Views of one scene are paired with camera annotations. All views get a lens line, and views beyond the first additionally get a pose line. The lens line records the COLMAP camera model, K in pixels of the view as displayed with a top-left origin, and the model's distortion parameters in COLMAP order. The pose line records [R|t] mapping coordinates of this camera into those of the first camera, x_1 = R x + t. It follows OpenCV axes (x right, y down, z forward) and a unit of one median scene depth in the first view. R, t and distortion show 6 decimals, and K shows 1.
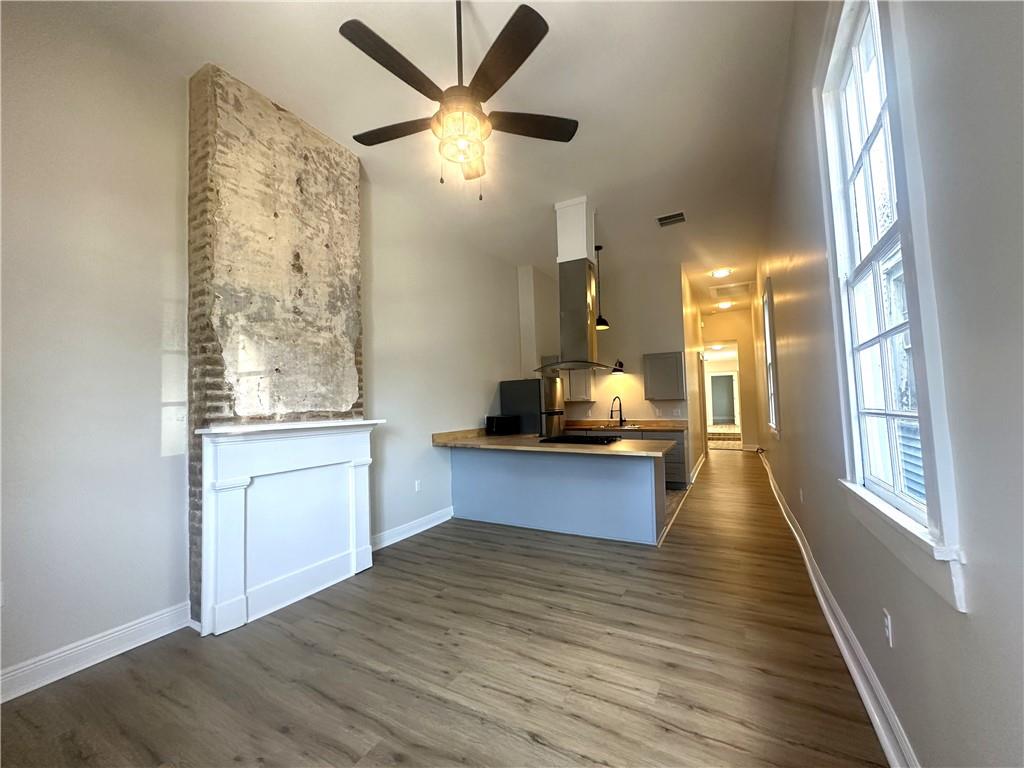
lens RADIAL K [[406.9, 0, 510.4], [0, 406.9, 386.3], [0, 0, 1]] dist [-0.004113, 0.001528]
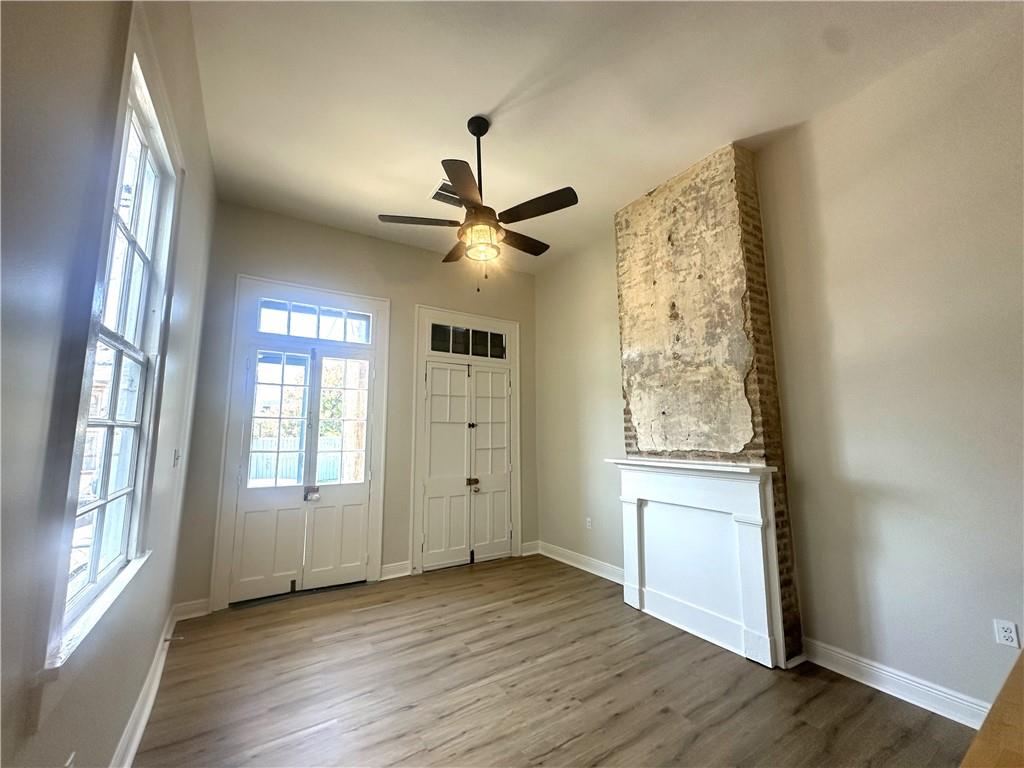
lens RADIAL K [[406.9, 0, 511.4], [0, 406.9, 385.8], [0, 0, 1]] dist [-0.004113, 0.001528]
pose [[-0.471045, -0.064752, -0.879729, 0.622905], [0.070622, 0.991333, -0.110780, -0.017650], [0.879278, -0.114311, -0.462389, 1.093987]]
